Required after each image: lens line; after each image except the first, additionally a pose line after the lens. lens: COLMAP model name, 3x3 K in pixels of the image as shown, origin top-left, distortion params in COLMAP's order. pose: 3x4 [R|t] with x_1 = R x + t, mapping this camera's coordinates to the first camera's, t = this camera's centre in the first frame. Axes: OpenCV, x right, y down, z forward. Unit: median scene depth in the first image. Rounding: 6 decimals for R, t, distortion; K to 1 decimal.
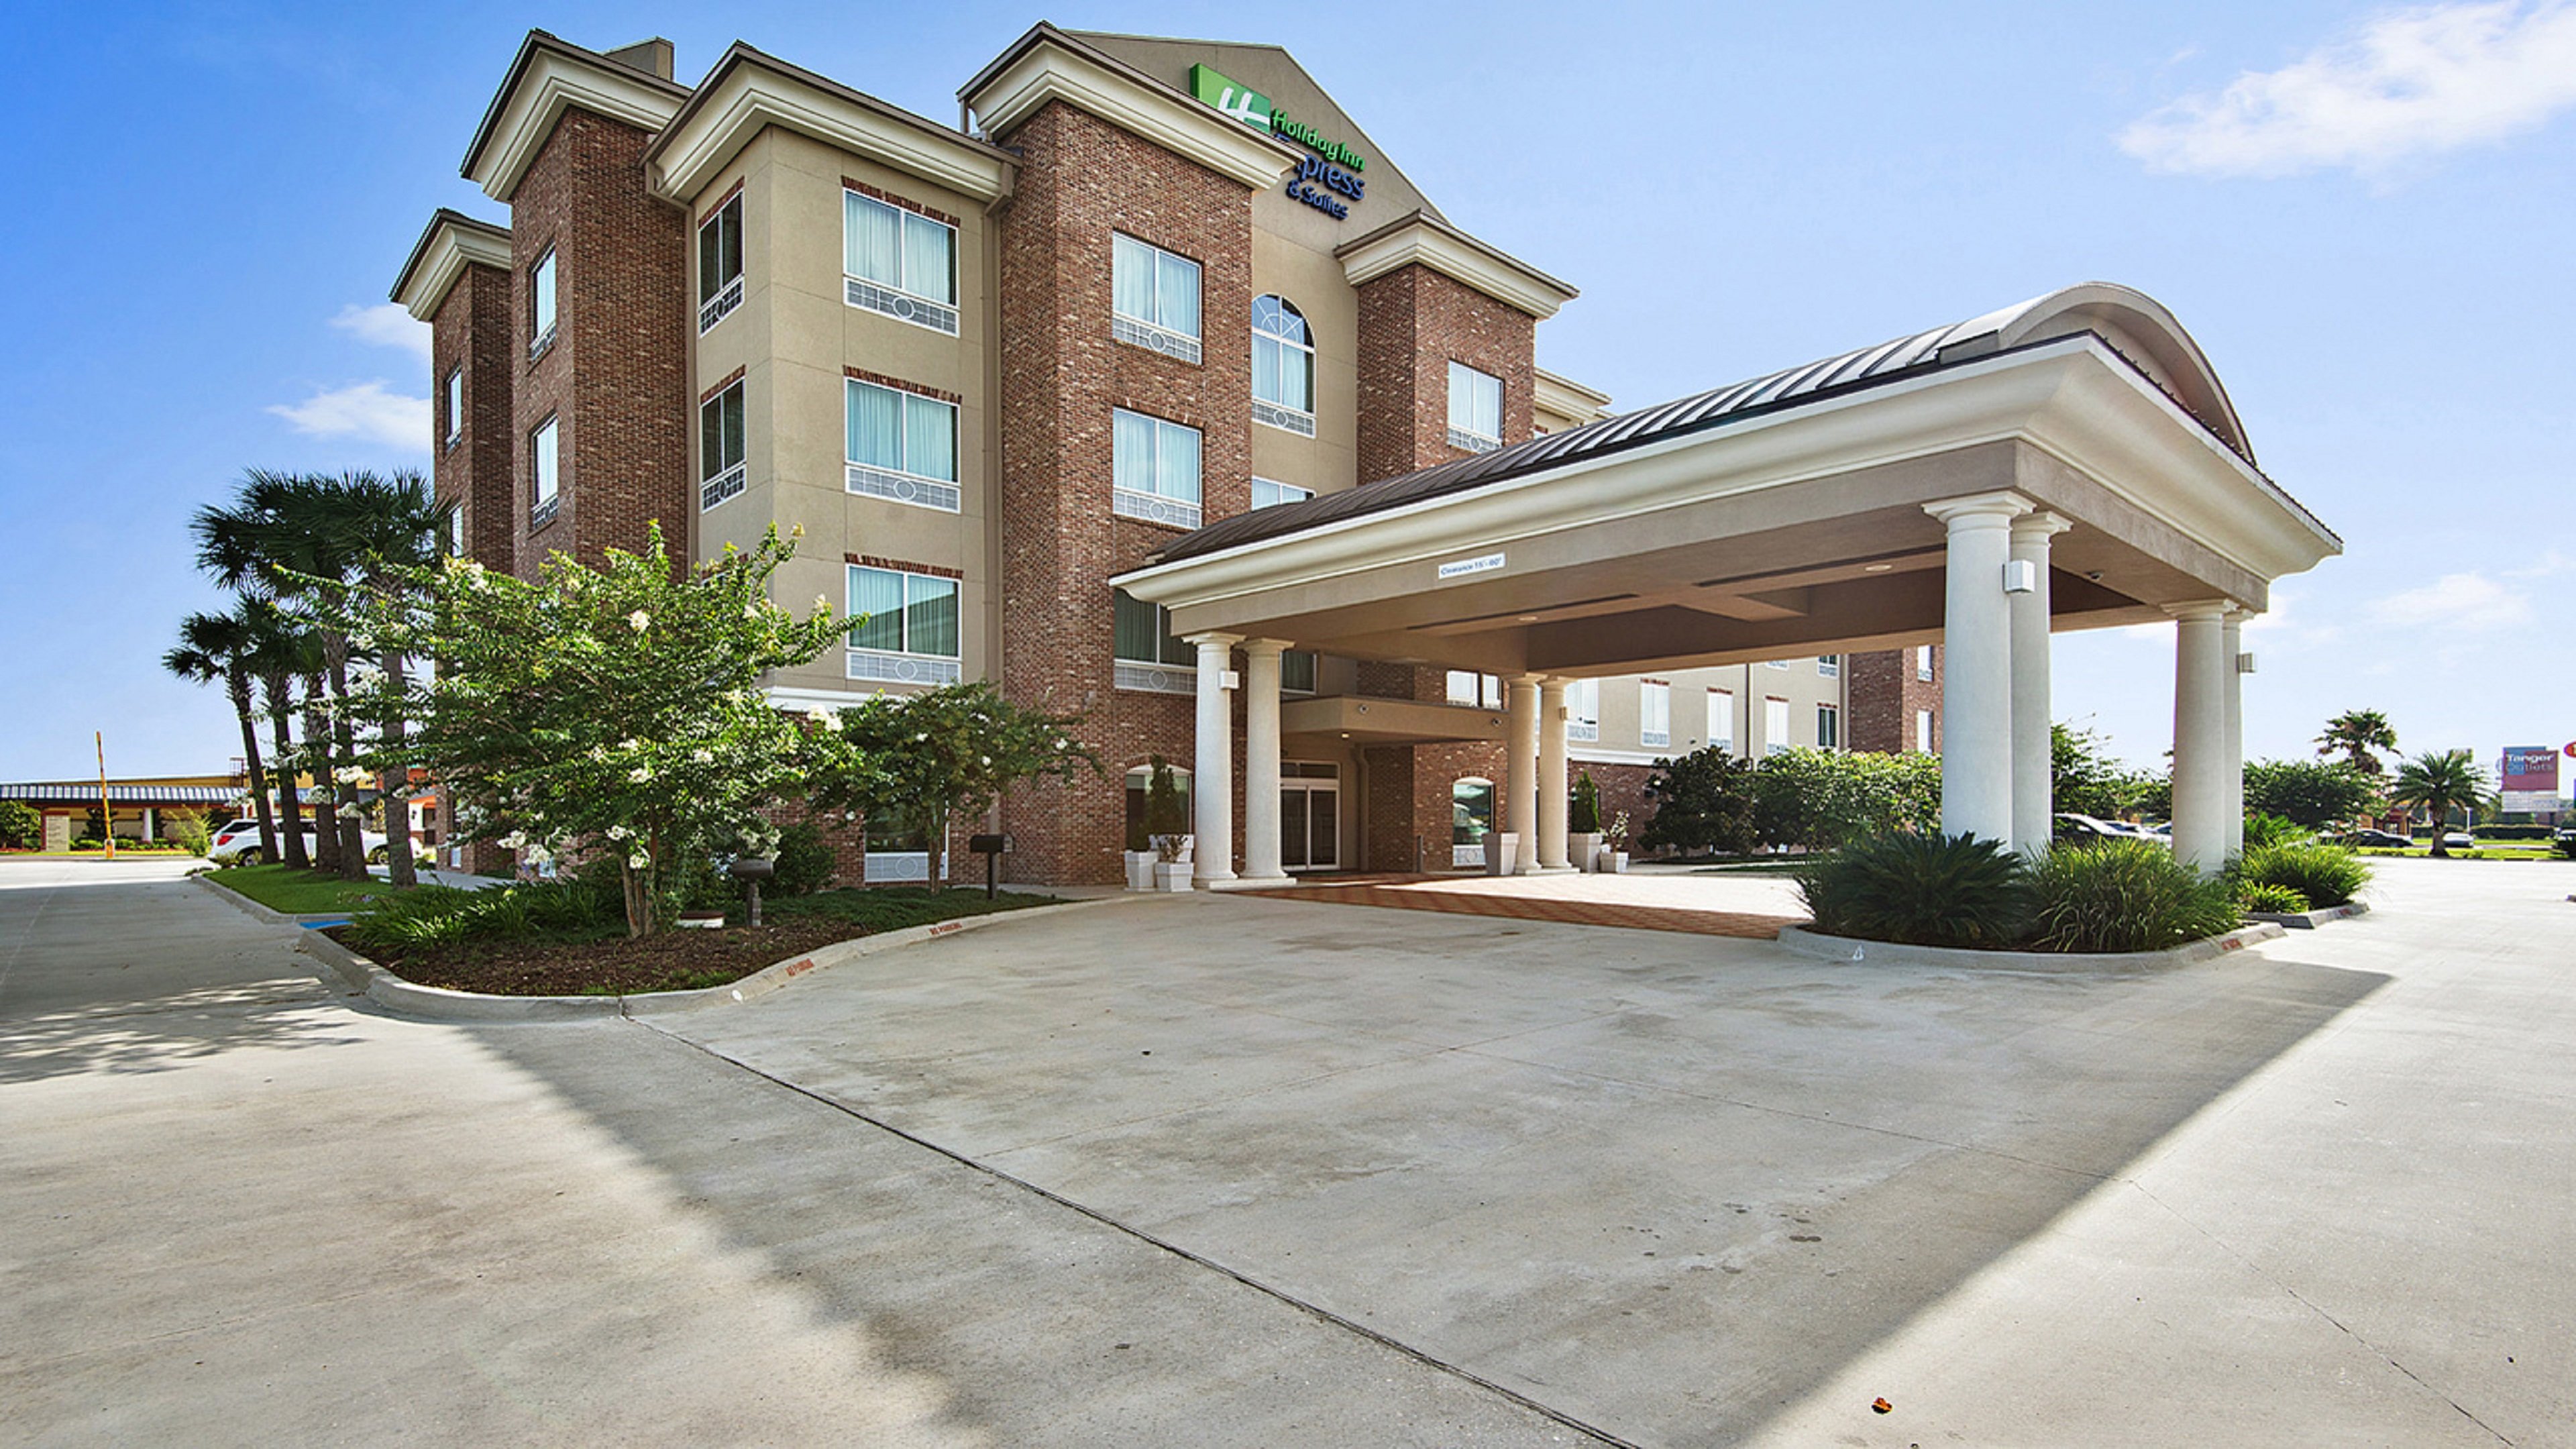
lens RADIAL K [[1302.5, 0, 1290.3], [0, 1302.5, 777.0], [0, 0, 1]] dist [0.012385, -0.000921]
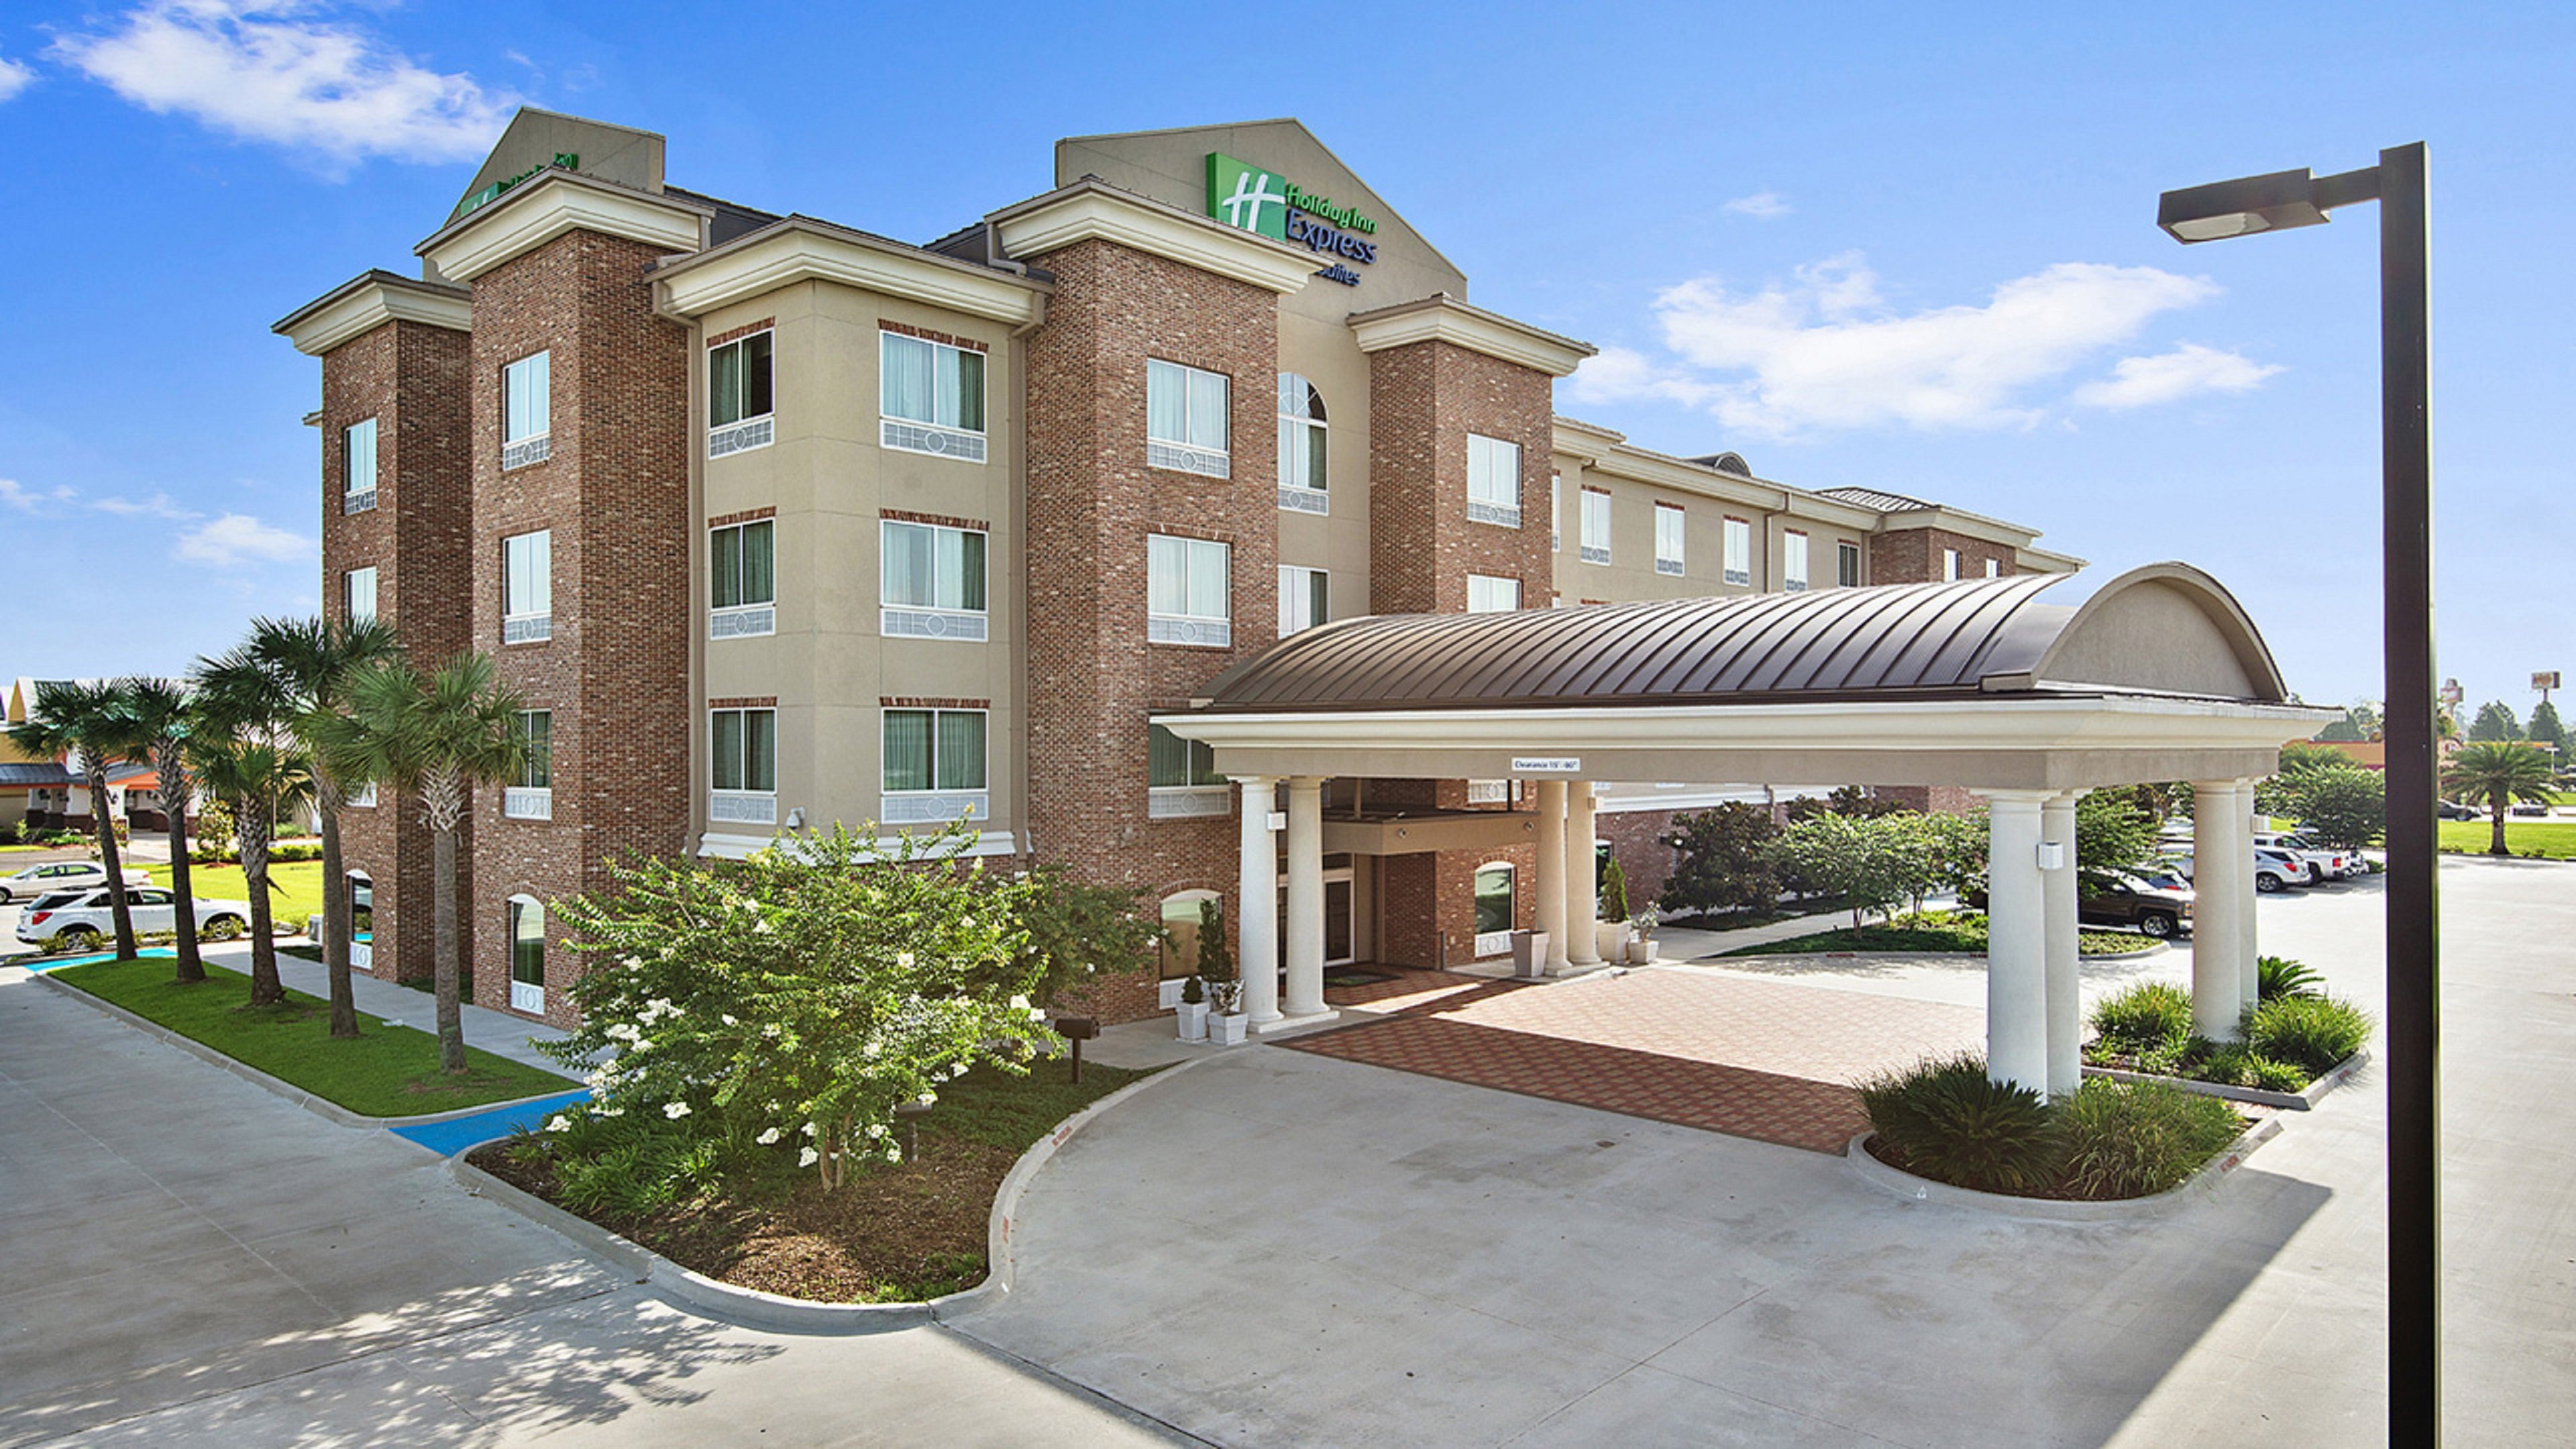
lens RADIAL K [[1584.7, 0, 1288.0], [0, 1584.7, 724.5], [0, 0, 1]] dist [0.005878, 0.002356]
pose [[0.998204, -0.013181, 0.058430, -0.100322], [0.013030, 0.999911, 0.002966, -0.141298], [-0.058464, -0.002199, 0.998287, -0.184740]]
